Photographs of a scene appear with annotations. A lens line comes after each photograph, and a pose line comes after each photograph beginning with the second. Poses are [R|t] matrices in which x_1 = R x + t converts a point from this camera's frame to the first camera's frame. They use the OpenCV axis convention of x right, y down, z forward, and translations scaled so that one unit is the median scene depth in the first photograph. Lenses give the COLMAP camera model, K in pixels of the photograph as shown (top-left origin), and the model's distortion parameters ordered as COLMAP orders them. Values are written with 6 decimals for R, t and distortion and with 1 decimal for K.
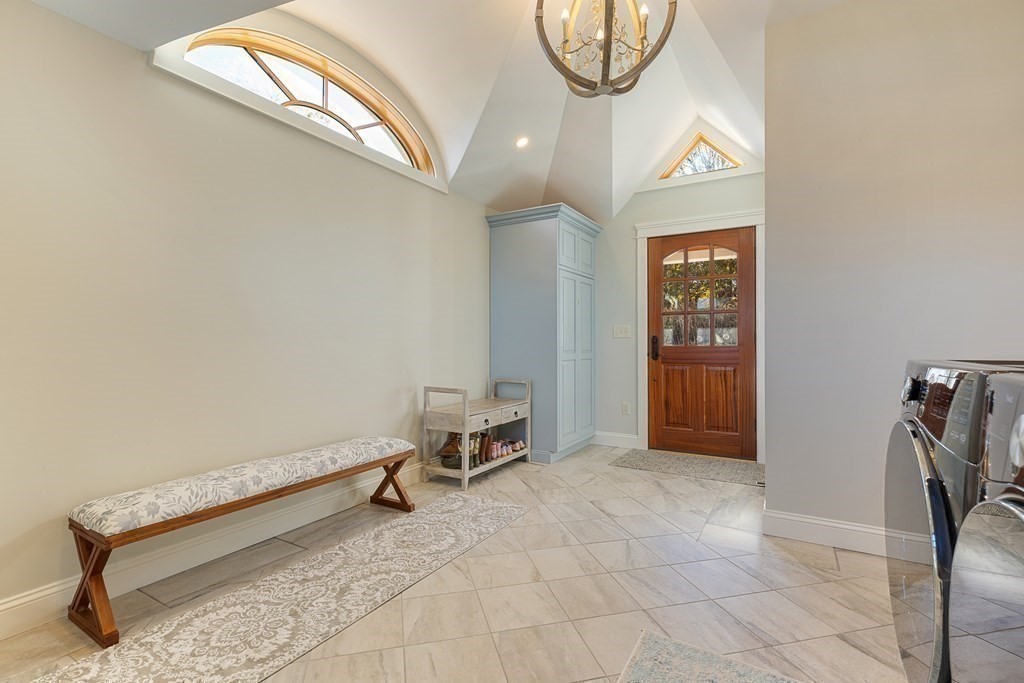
lens RADIAL K [[470.7, 0, 512.2], [0, 470.7, 334.8], [0, 0, 1]] dist [0.002125, -0.000383]
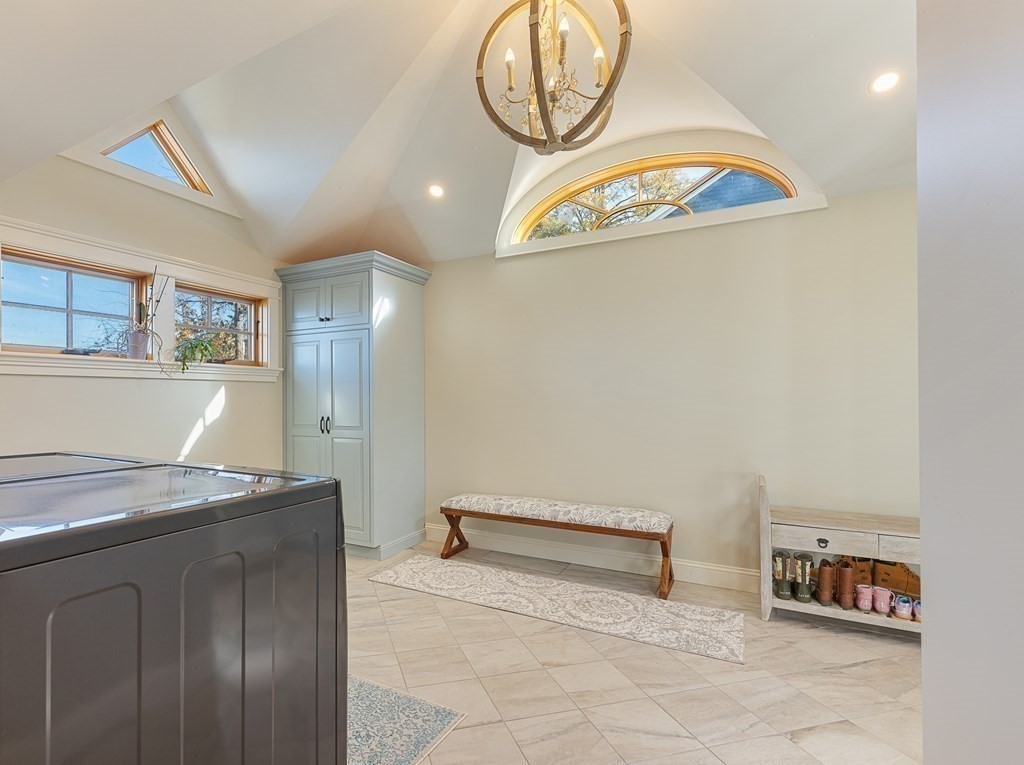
lens RADIAL K [[520.5, 0, 445.7], [0, 520.5, 392.2], [0, 0, 1]] dist [0.000221, -0.000128]
pose [[-0.004636, -0.011081, -0.999928, 0.922653], [0.019022, 0.999757, -0.011168, -0.040971], [0.999808, -0.019073, -0.004424, 0.633712]]
